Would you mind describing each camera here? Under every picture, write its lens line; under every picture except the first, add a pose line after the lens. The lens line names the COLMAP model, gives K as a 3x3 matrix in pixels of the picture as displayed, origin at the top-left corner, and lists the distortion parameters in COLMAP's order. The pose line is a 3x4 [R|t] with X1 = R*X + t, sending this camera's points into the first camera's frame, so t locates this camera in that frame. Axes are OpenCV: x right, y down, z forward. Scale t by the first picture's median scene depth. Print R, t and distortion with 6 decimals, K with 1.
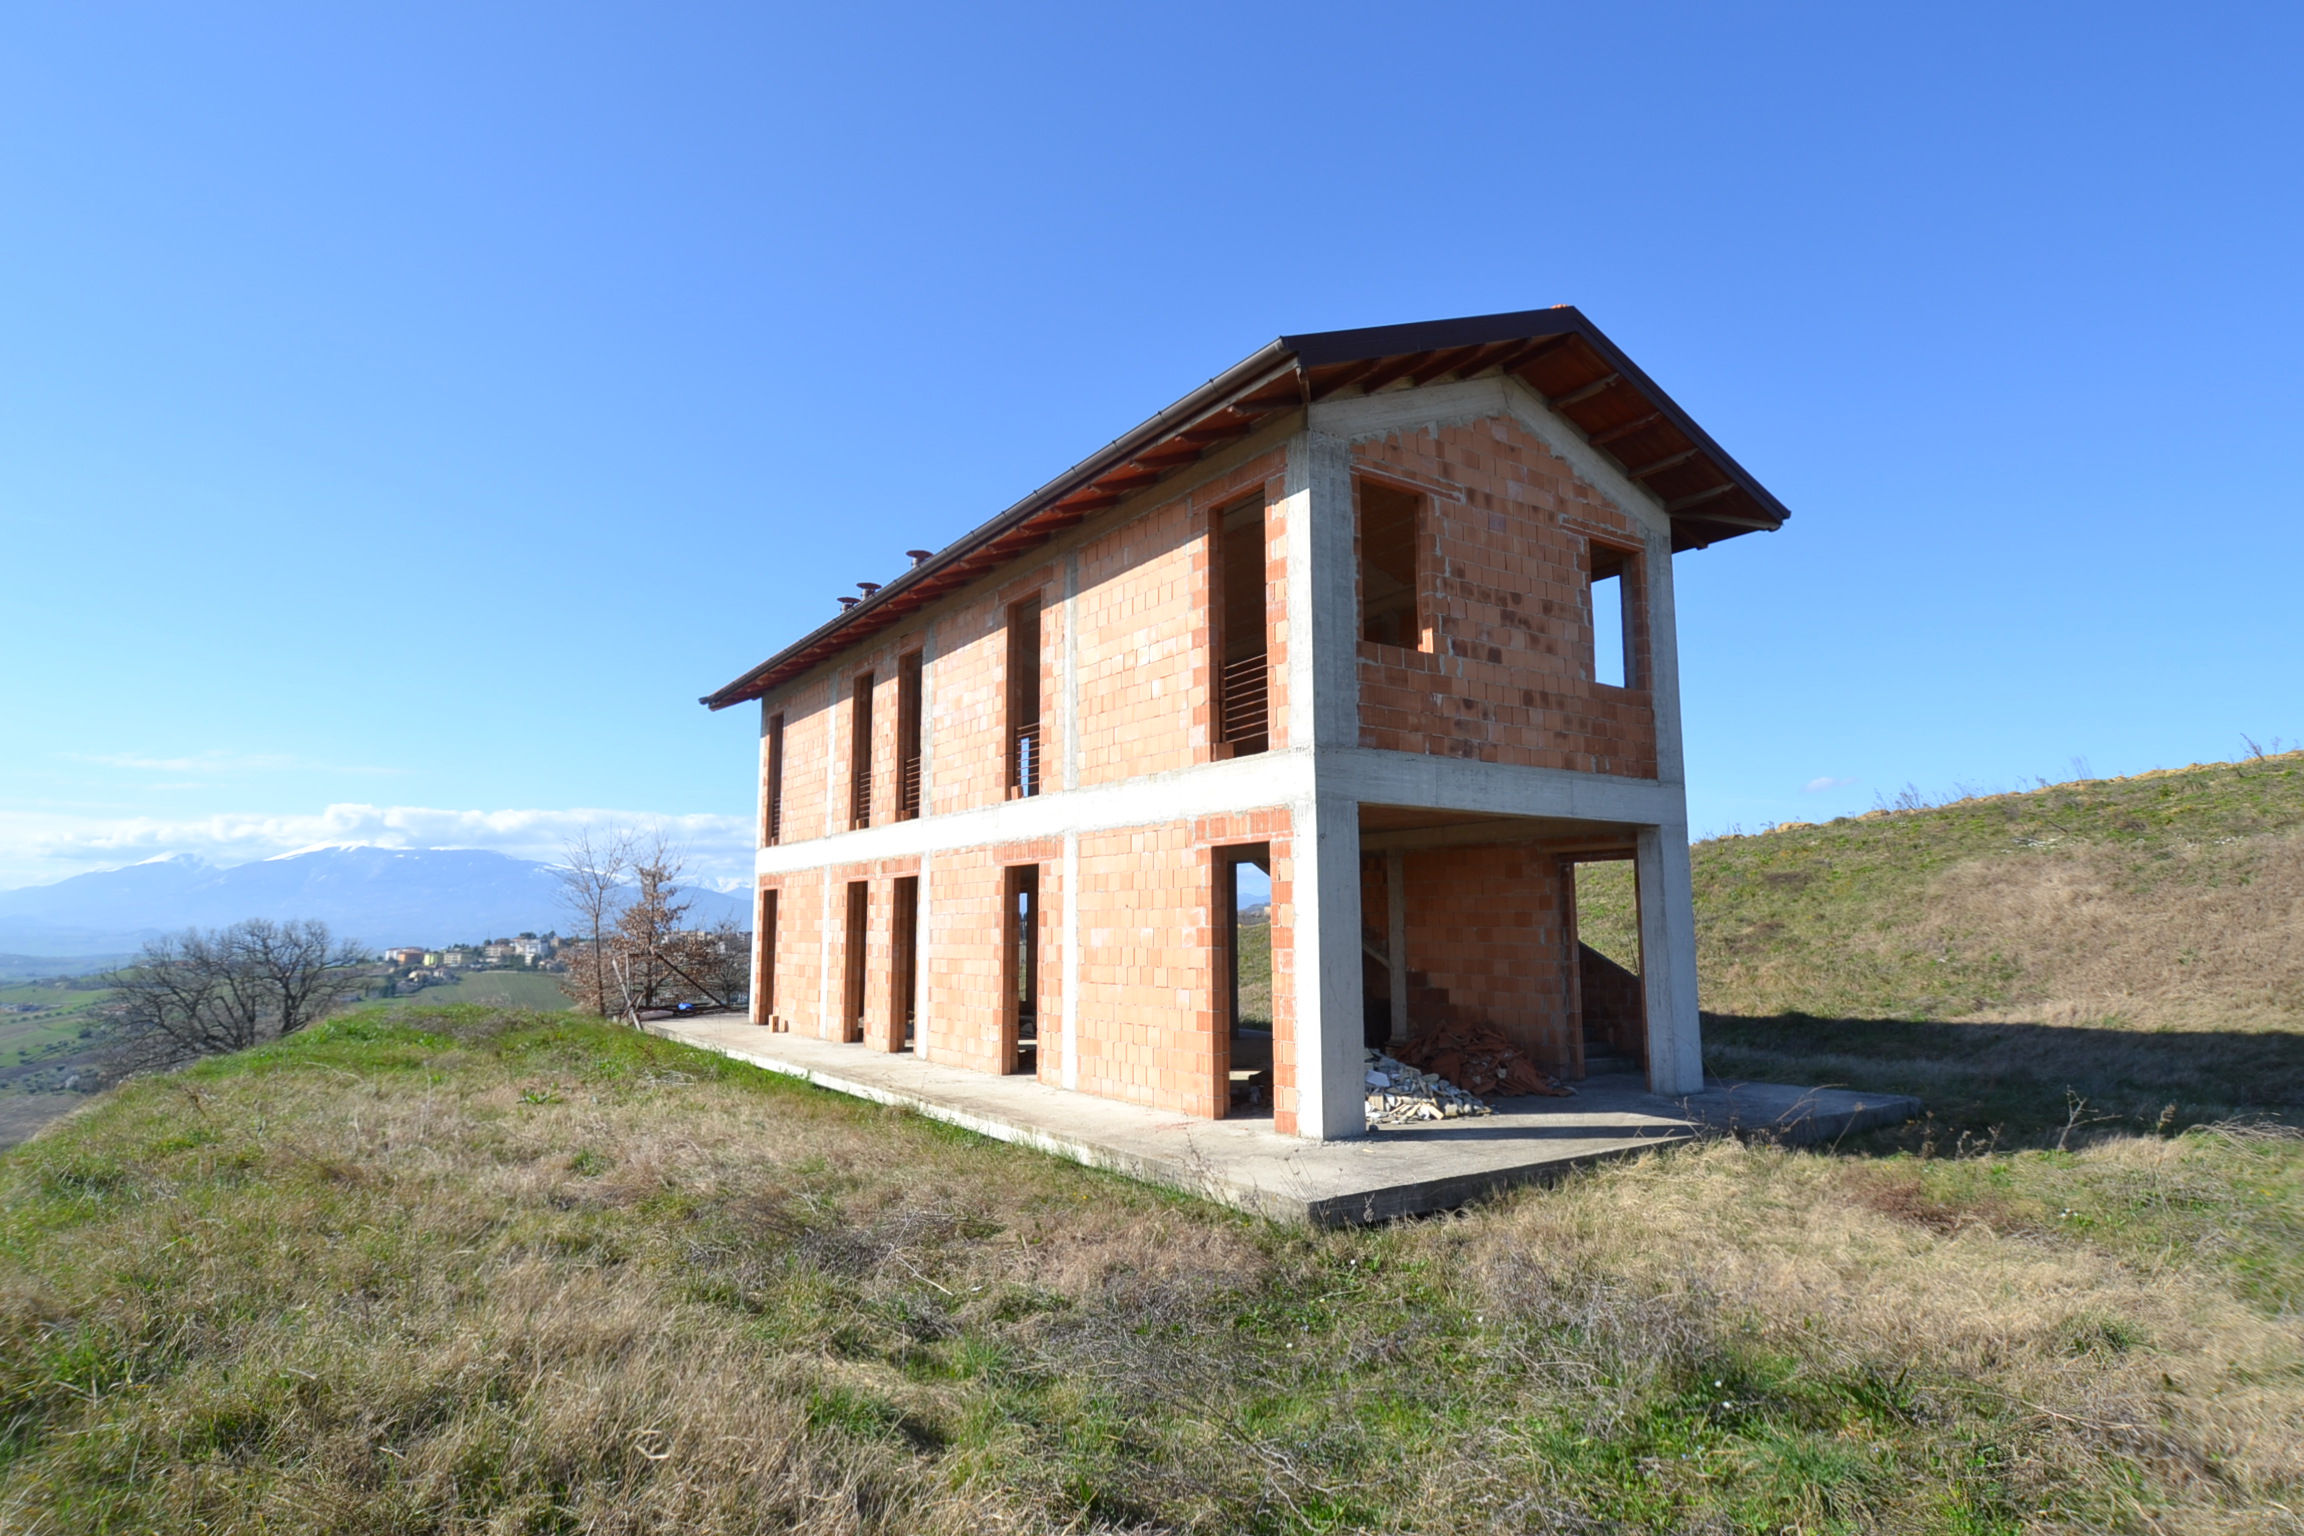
lens RADIAL K [[1233.8, 0, 1154.3], [0, 1233.8, 769.1], [0, 0, 1]] dist [-0.005395, -0.012451]
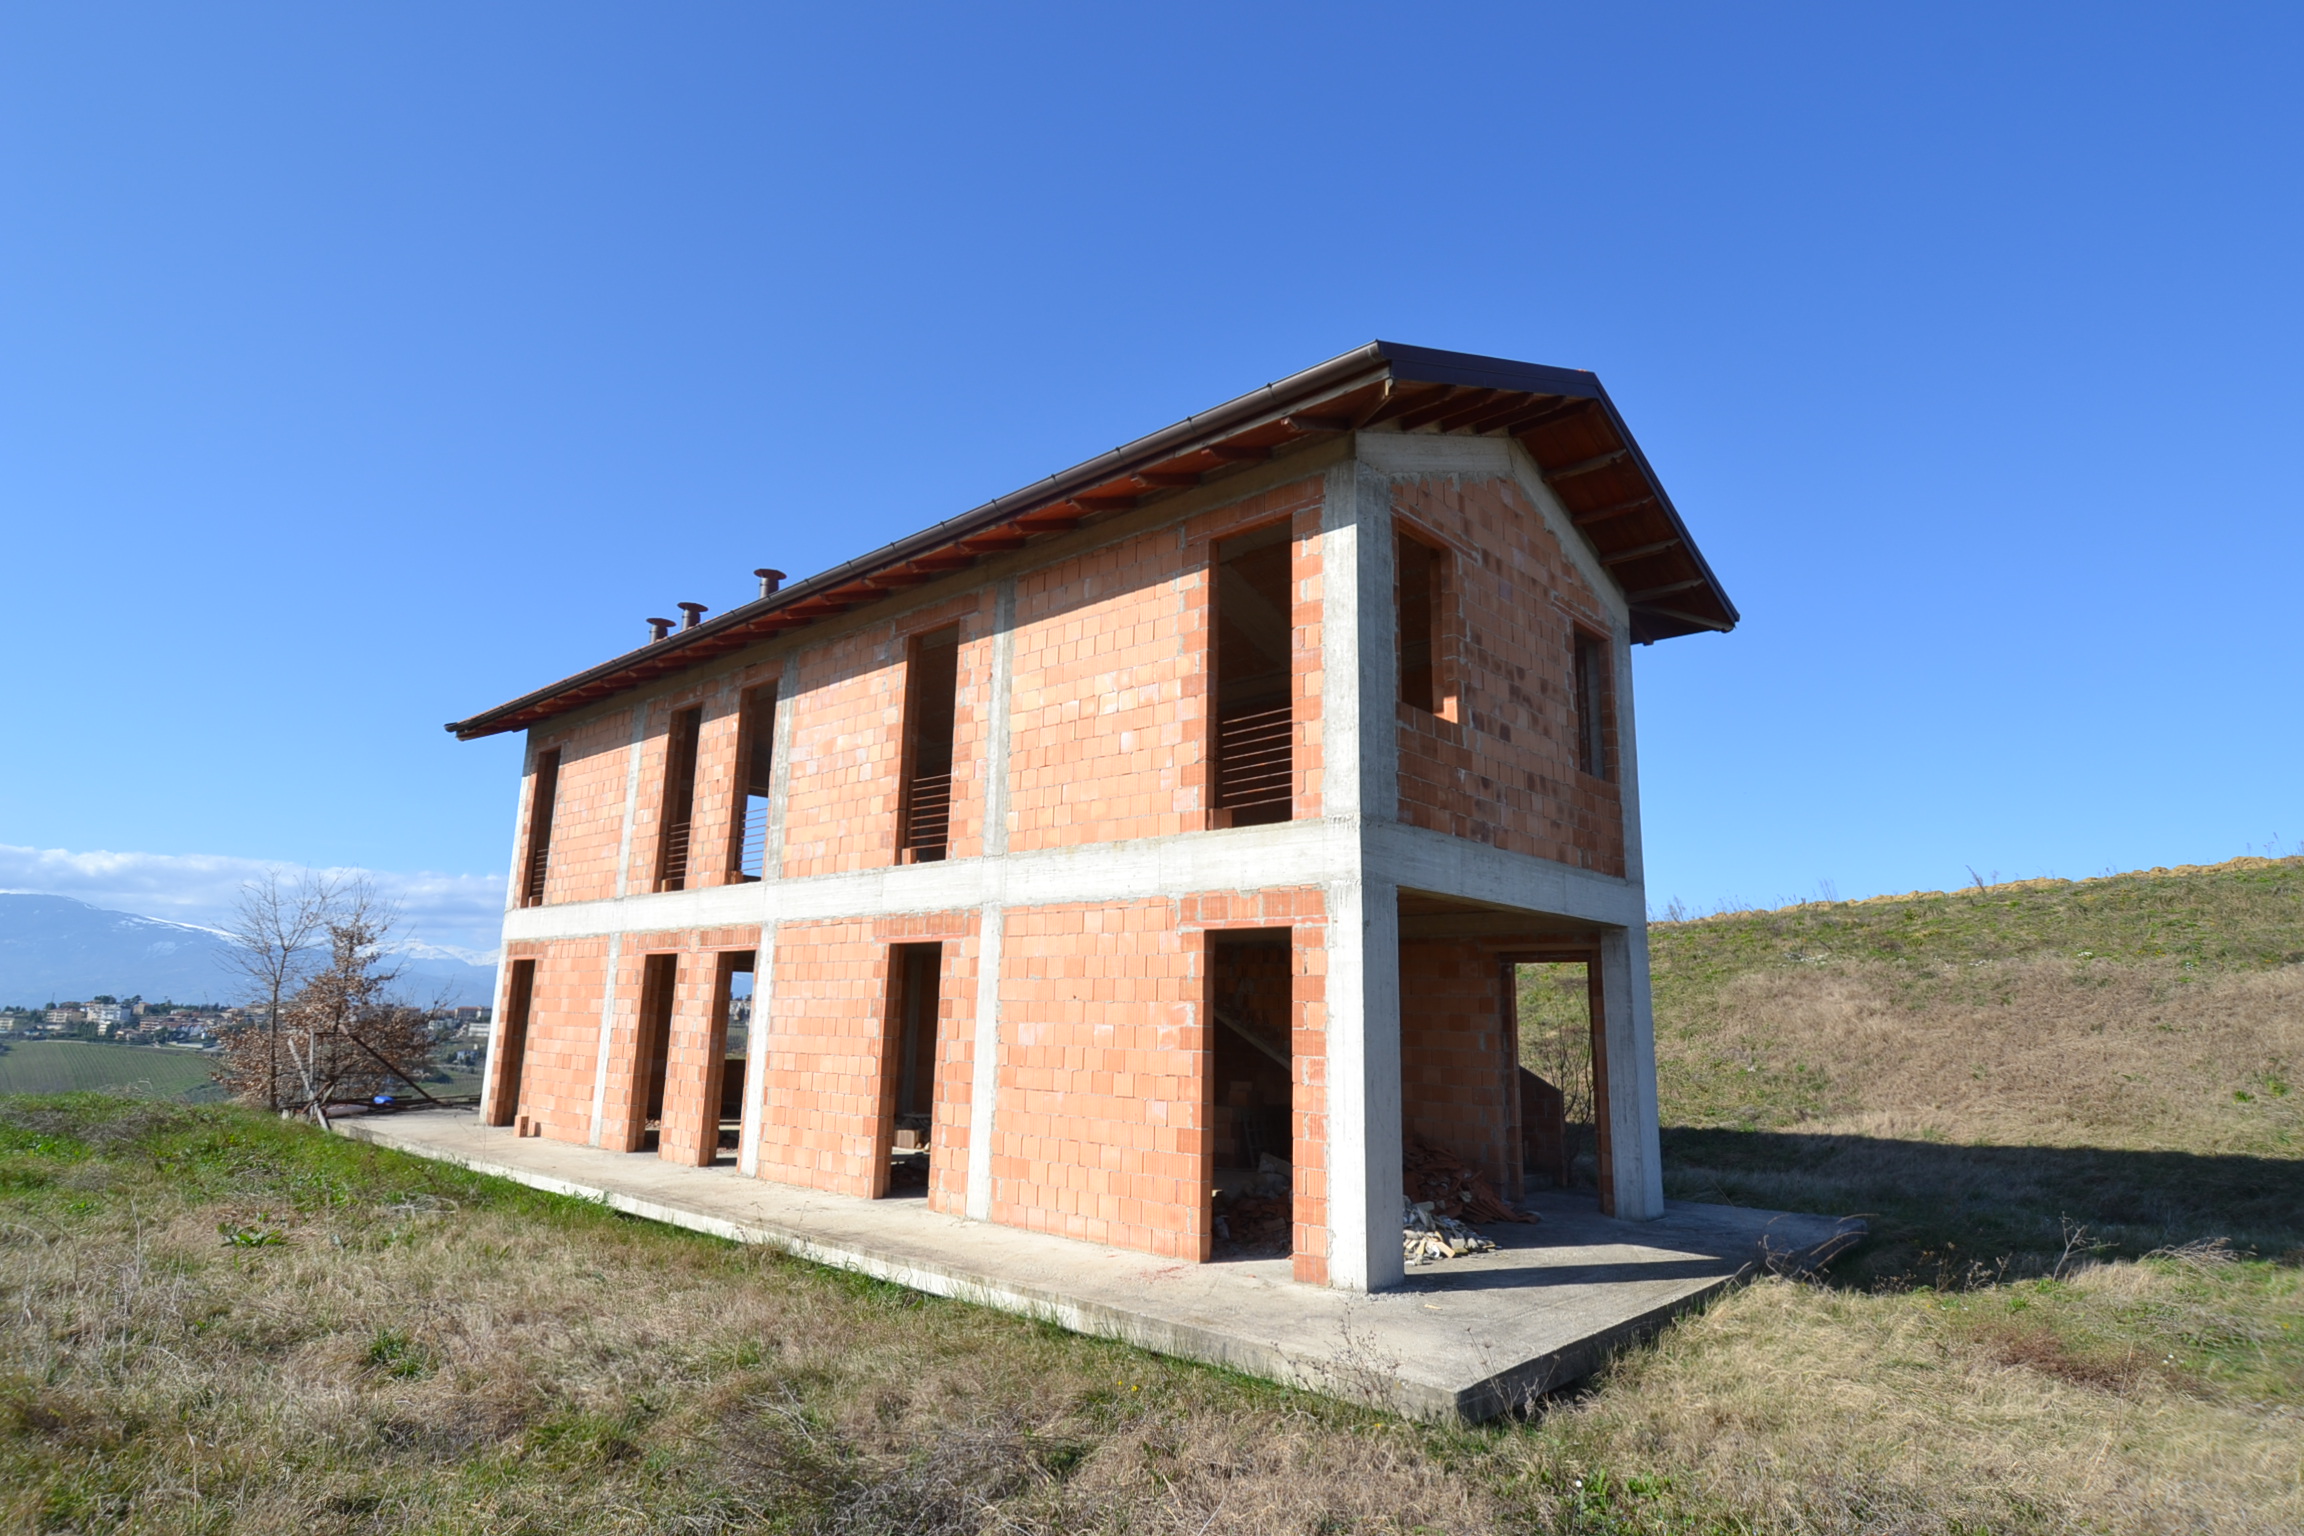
lens RADIAL K [[1233.8, 0, 1154.6], [0, 1233.8, 765.1], [0, 0, 1]] dist [-0.005395, -0.012451]
pose [[0.971824, 0.071498, 0.224603, -0.157115], [-0.054971, 0.995358, -0.079000, 0.016051], [-0.229208, 0.064427, 0.971243, 0.152166]]
